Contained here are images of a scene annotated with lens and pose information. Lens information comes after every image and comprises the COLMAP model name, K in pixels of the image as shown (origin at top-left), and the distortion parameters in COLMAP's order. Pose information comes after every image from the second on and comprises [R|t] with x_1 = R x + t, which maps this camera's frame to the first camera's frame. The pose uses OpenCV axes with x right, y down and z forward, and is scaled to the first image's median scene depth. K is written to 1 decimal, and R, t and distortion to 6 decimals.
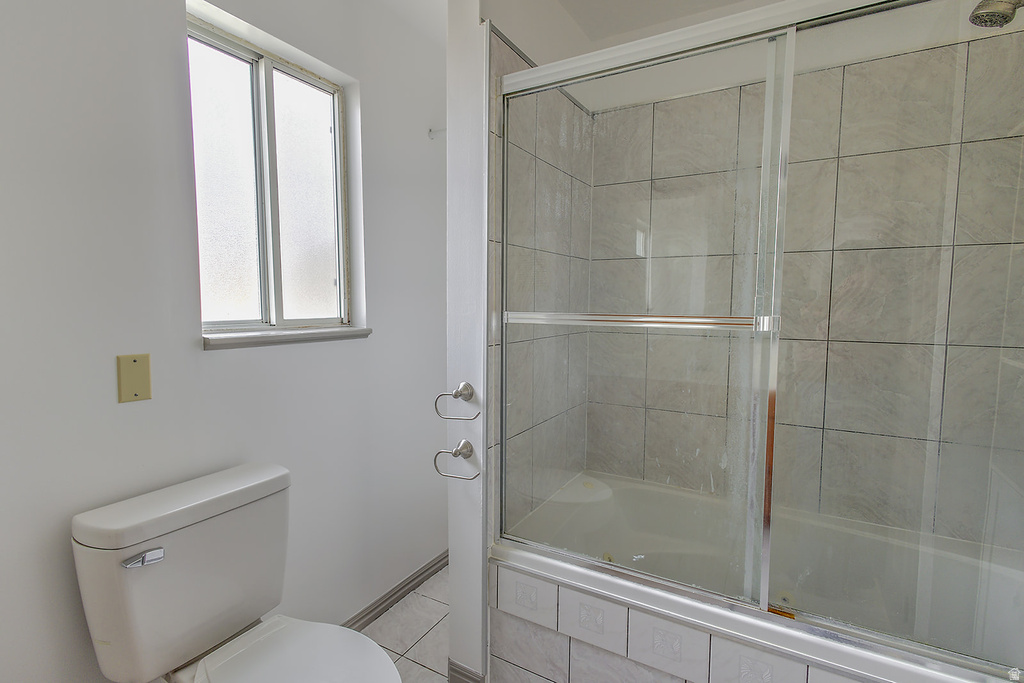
lens RADIAL K [[494.4, 0, 510.1], [0, 494.4, 341.2], [0, 0, 1]] dist [0.014549, -0.004332]
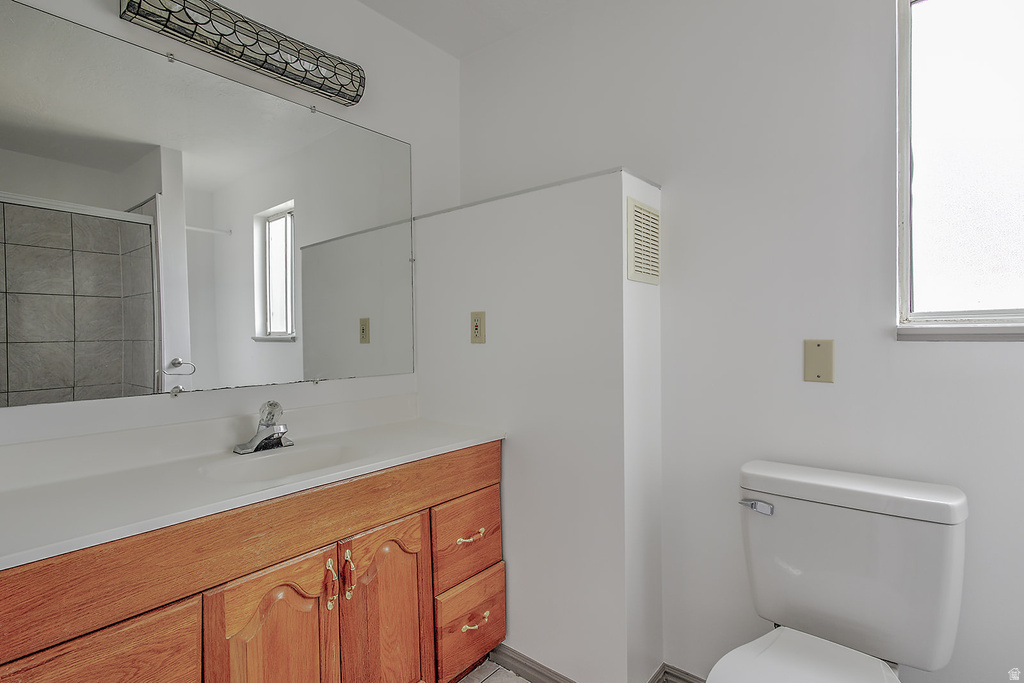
lens RADIAL K [[494.4, 0, 503.1], [0, 494.4, 338.6], [0, 0, 1]] dist [0.014549, -0.004332]
pose [[-0.176595, 0.002857, -0.984280, 0.351741], [-0.064230, 0.997831, 0.014420, 0.041083], [0.982186, 0.065766, -0.176028, 0.386412]]
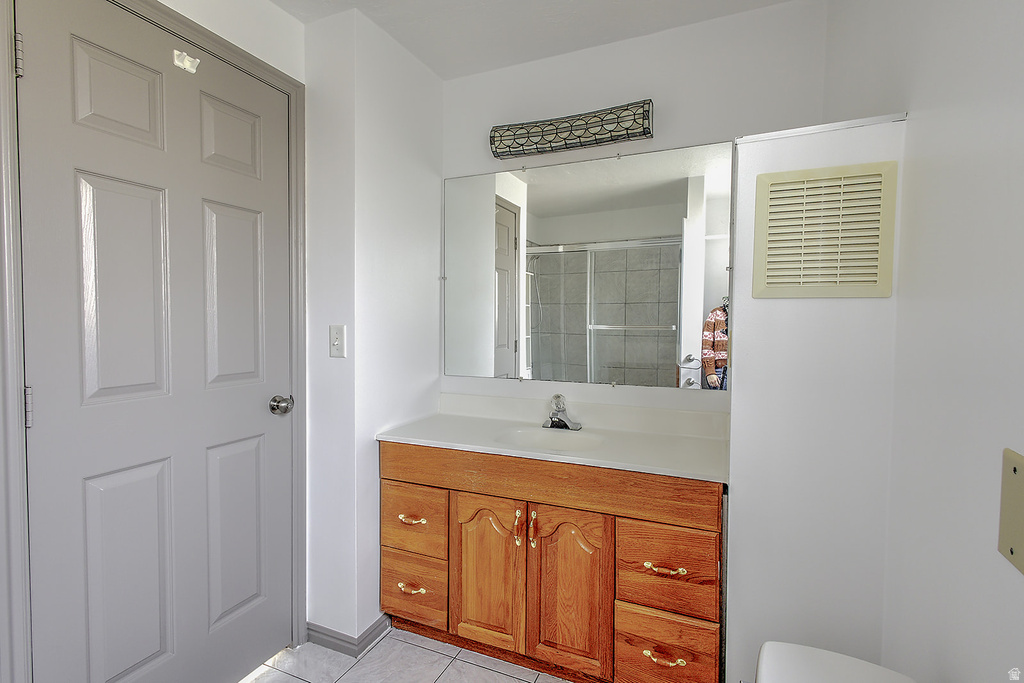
lens RADIAL K [[494.4, 0, 513.3], [0, 494.4, 347.5], [0, 0, 1]] dist [0.014549, -0.004332]
pose [[-0.993552, -0.010267, -0.112908, -0.217120], [-0.023998, 0.992370, 0.120941, -0.072515], [0.110805, 0.122871, -0.986217, 1.028646]]
